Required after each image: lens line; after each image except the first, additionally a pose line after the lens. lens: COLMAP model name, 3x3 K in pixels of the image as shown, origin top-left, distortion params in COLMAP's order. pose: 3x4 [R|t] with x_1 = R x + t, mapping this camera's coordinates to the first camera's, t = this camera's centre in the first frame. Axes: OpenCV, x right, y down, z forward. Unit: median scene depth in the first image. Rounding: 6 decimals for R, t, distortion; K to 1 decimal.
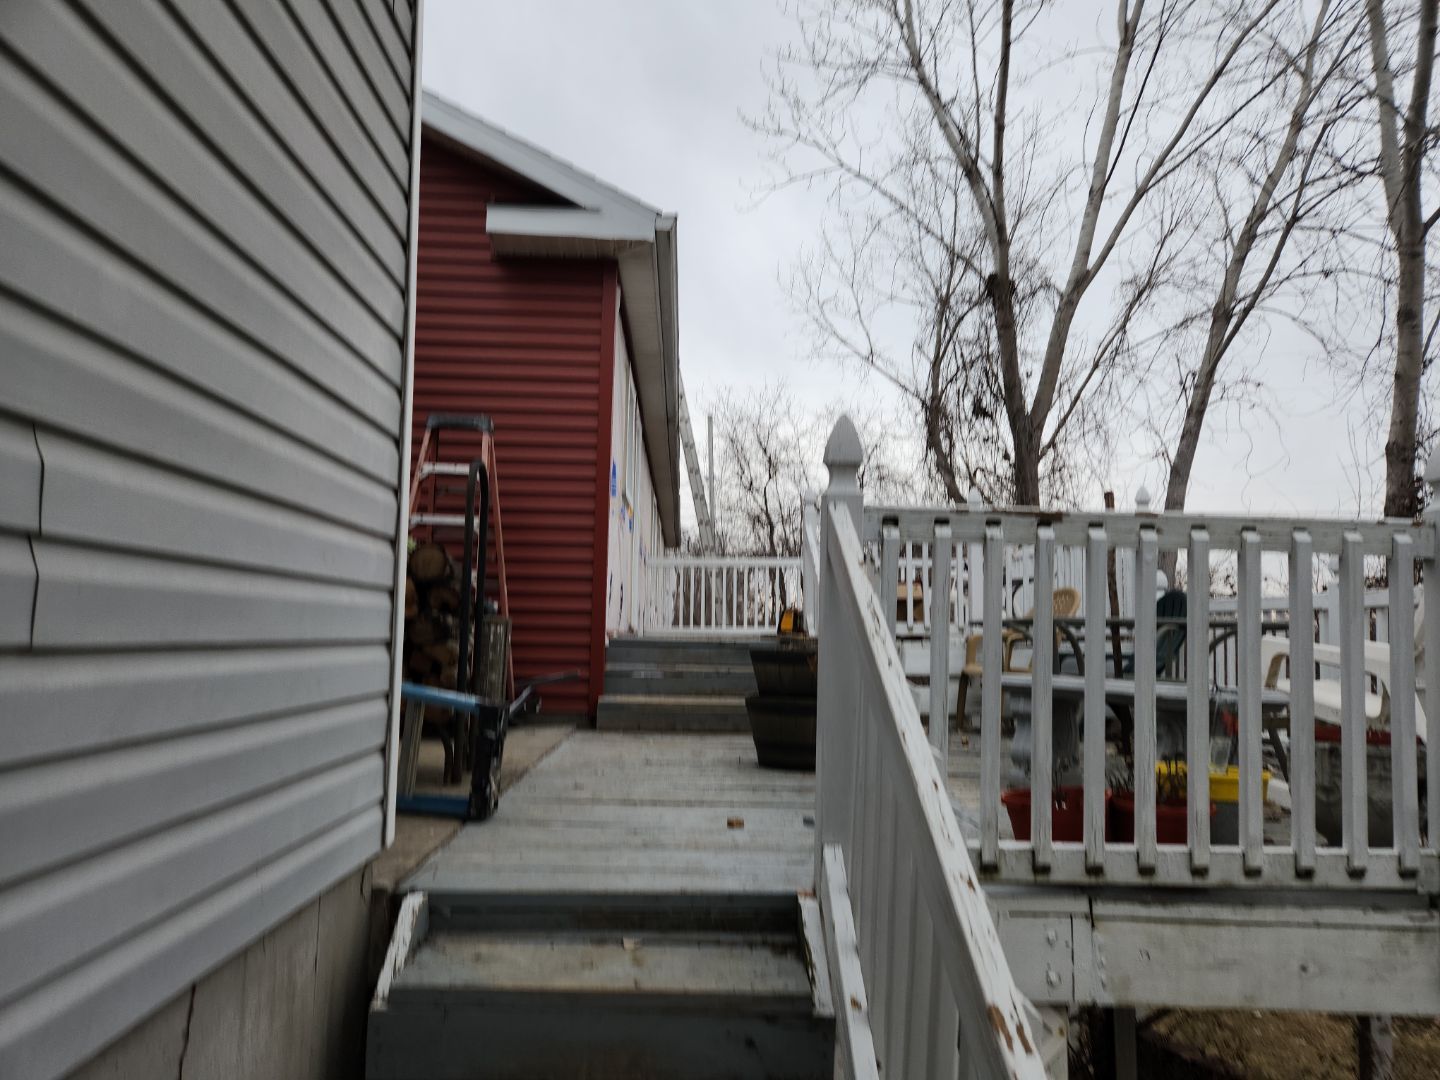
lens RADIAL K [[955.3, 0, 721.1], [0, 955.3, 547.7], [0, 0, 1]] dist [0.096940, -0.079334]
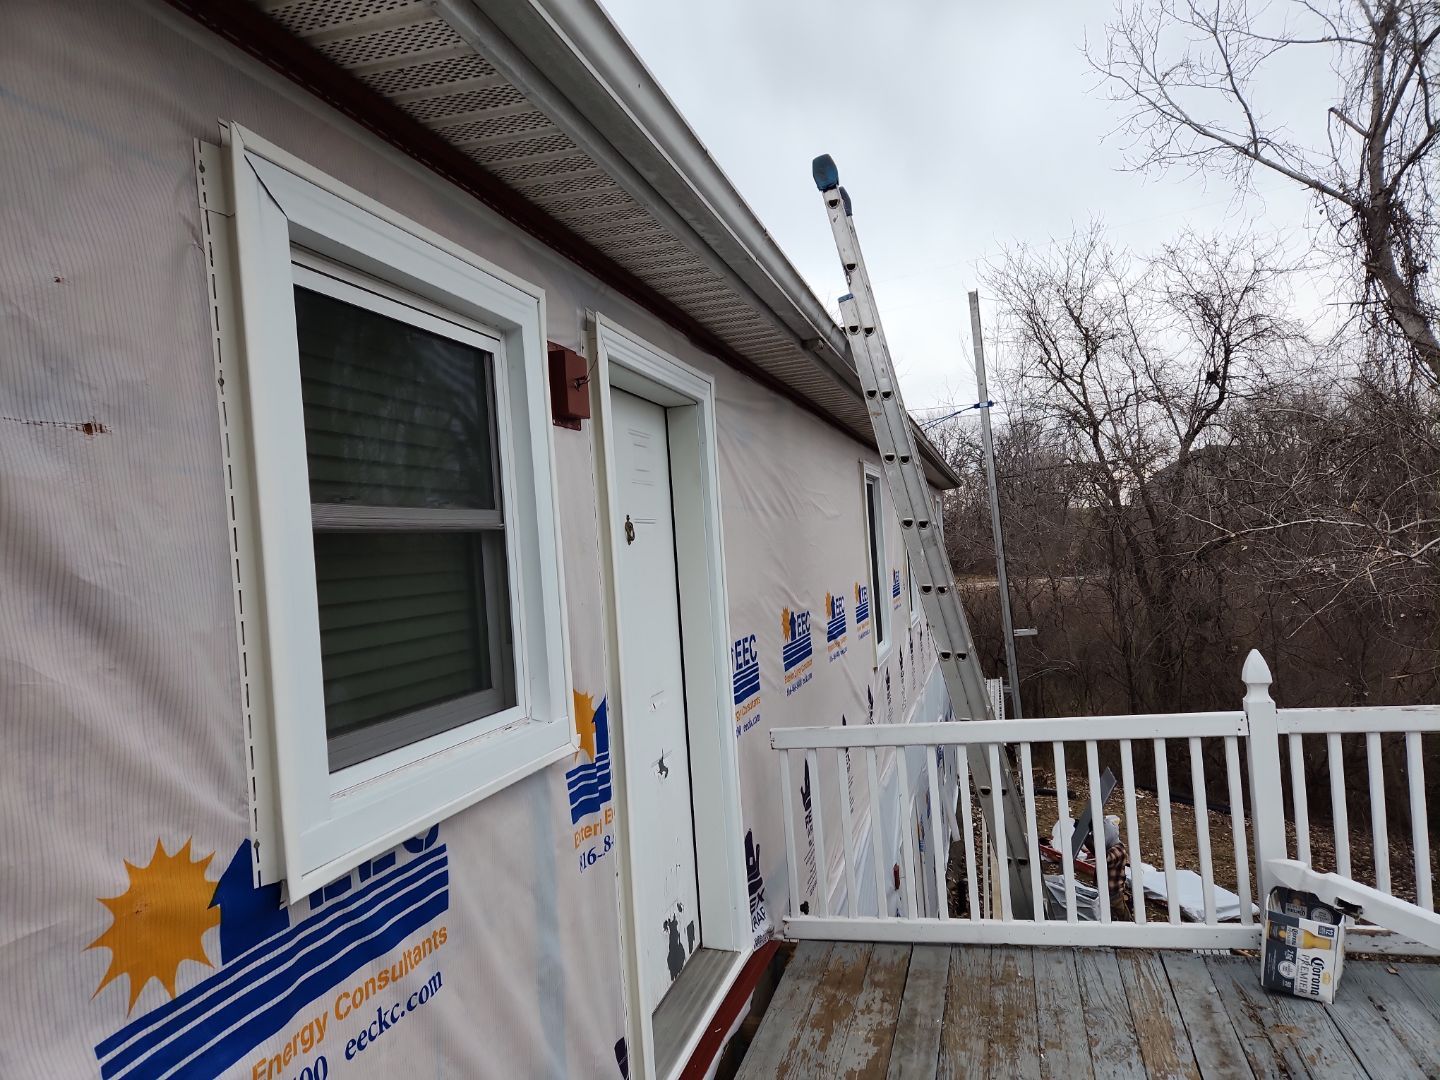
lens RADIAL K [[955.3, 0, 721.1], [0, 955.3, 547.7], [0, 0, 1]] dist [0.096940, -0.079334]
pose [[0.946342, -0.078851, -0.313401, 0.008136], [0.111222, 0.990001, 0.086765, -0.033898], [0.303426, -0.116967, 0.945649, 0.257672]]
